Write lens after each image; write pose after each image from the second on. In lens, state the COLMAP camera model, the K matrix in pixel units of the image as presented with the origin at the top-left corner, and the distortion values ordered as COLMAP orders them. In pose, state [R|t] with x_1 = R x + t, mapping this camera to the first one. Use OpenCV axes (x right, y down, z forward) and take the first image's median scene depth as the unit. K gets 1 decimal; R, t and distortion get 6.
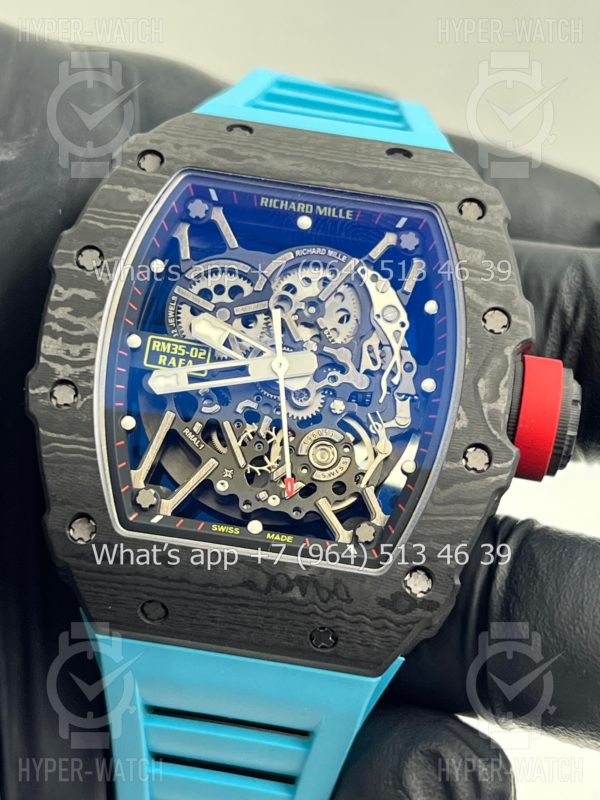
lens RADIAL K [[1912.3, 0, 299.3], [0, 1912.3, 402.5], [0, 0, 1]] dist [0.208120, 0.000000]
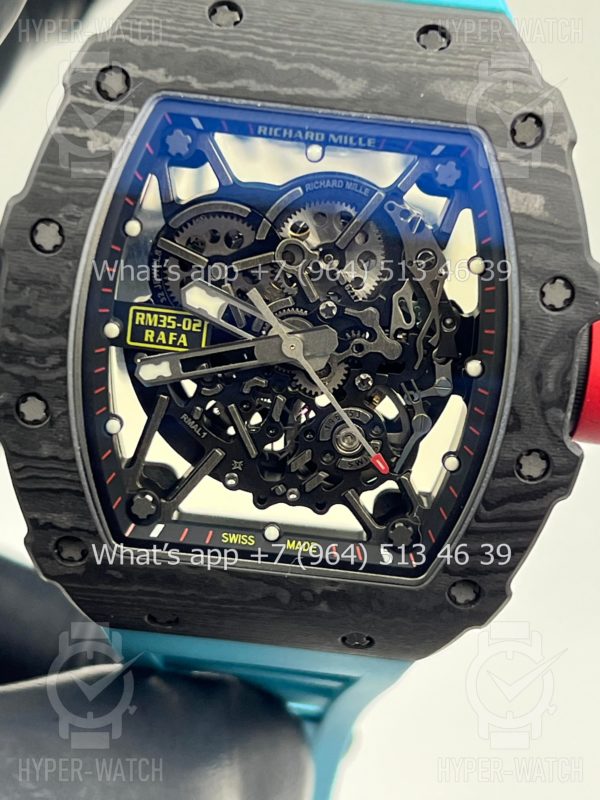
lens RADIAL K [[1912.3, 0, 316.7], [0, 1912.3, 384.0], [0, 0, 1]] dist [0.208120, 0.000000]
pose [[0.999093, -0.038515, -0.018143, 0.014354], [0.042572, 0.899577, 0.434683, -0.357111], [-0.000421, -0.435062, 0.900401, 0.251417]]
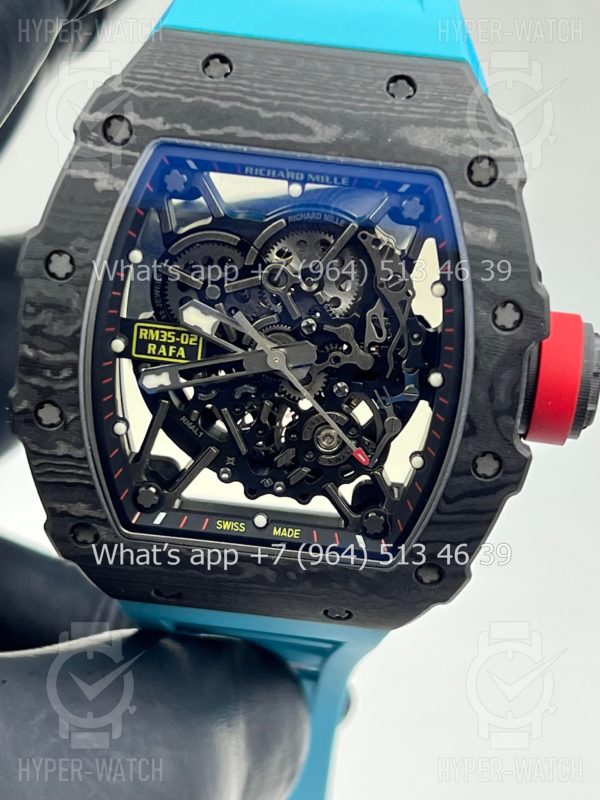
lens RADIAL K [[1912.3, 0, 317.2], [0, 1912.3, 387.4], [0, 0, 1]] dist [0.208120, 0.000000]
pose [[0.997859, -0.033787, -0.056002, 0.060709], [0.056378, 0.878391, 0.474606, -0.443942], [0.033156, -0.476747, 0.878415, 0.173099]]
